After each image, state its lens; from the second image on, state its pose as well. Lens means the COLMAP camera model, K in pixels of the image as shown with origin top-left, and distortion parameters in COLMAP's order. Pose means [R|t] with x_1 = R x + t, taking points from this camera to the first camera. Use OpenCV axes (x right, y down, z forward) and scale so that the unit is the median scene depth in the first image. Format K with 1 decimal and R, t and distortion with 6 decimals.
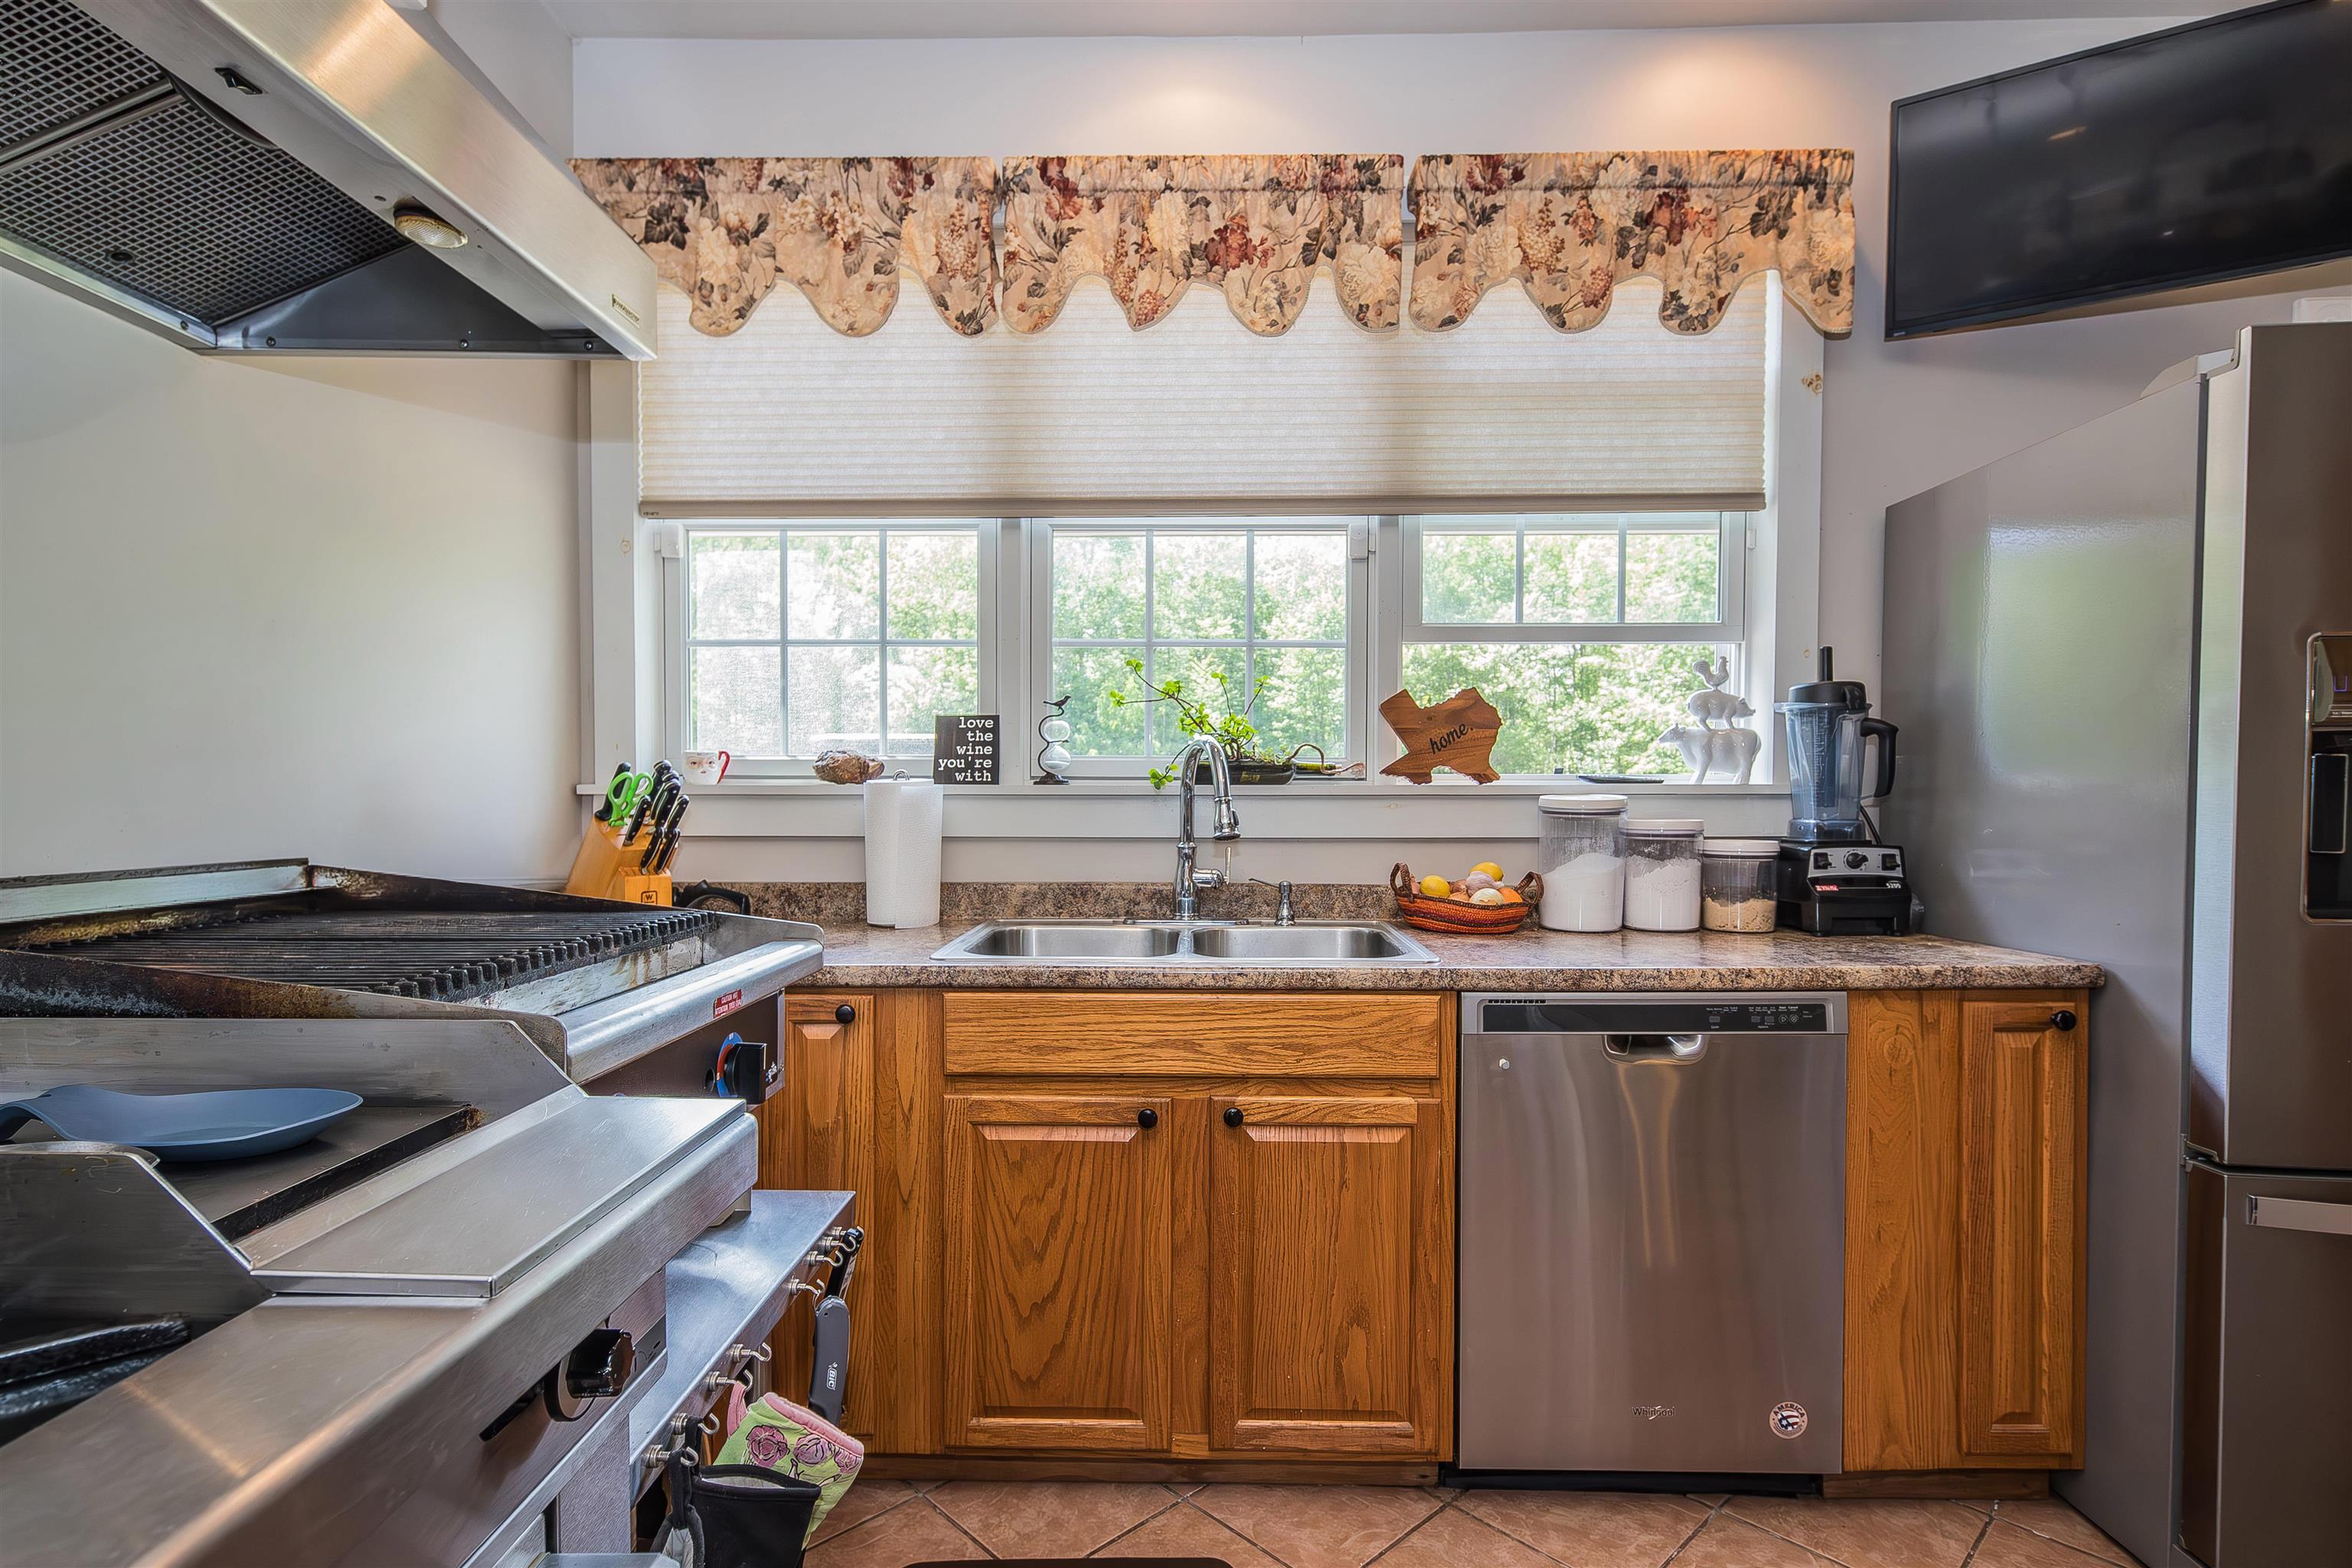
lens RADIAL K [[1166.0, 0, 1155.1], [0, 1166.0, 816.2], [0, 0, 1]] dist [0.011574, 0.000236]
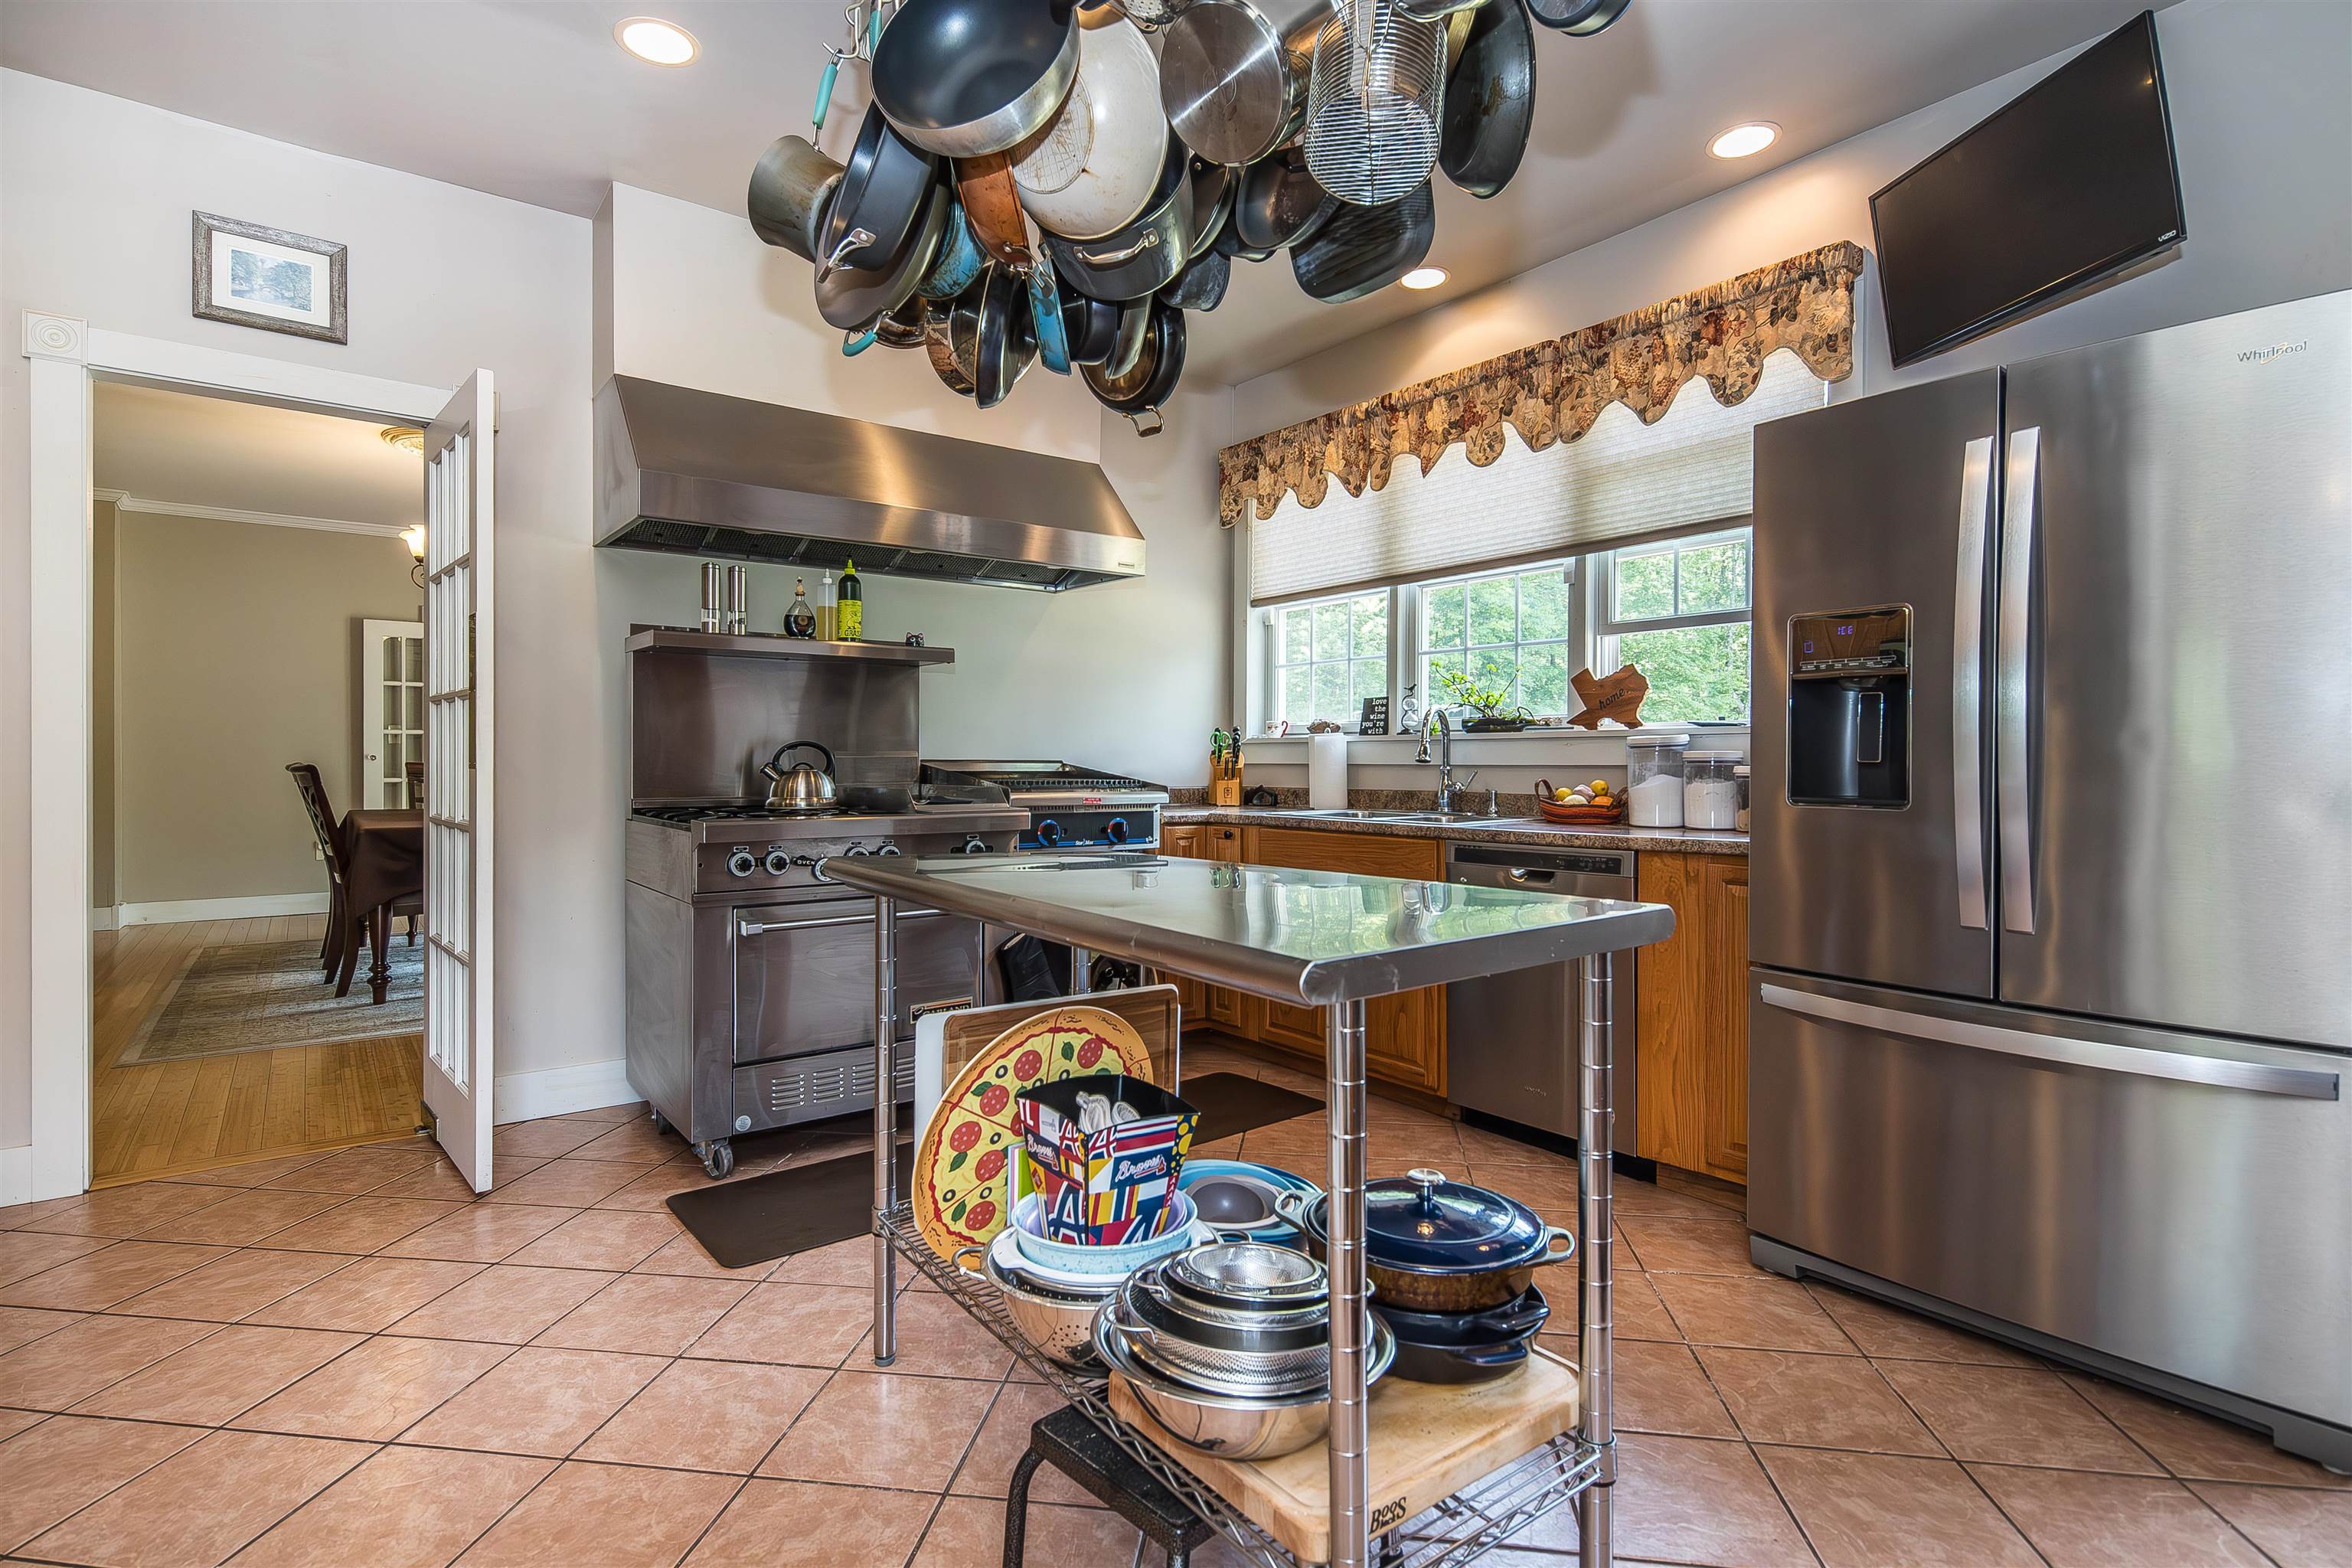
lens RADIAL K [[1166.0, 0, 1175.8], [0, 1166.0, 773.8], [0, 0, 1]] dist [0.011574, 0.000236]
pose [[0.615927, 0.008134, -0.787761, 1.152948], [-0.021727, 0.999742, -0.006665, 0.053972], [0.787503, 0.021221, 0.615945, -0.379790]]
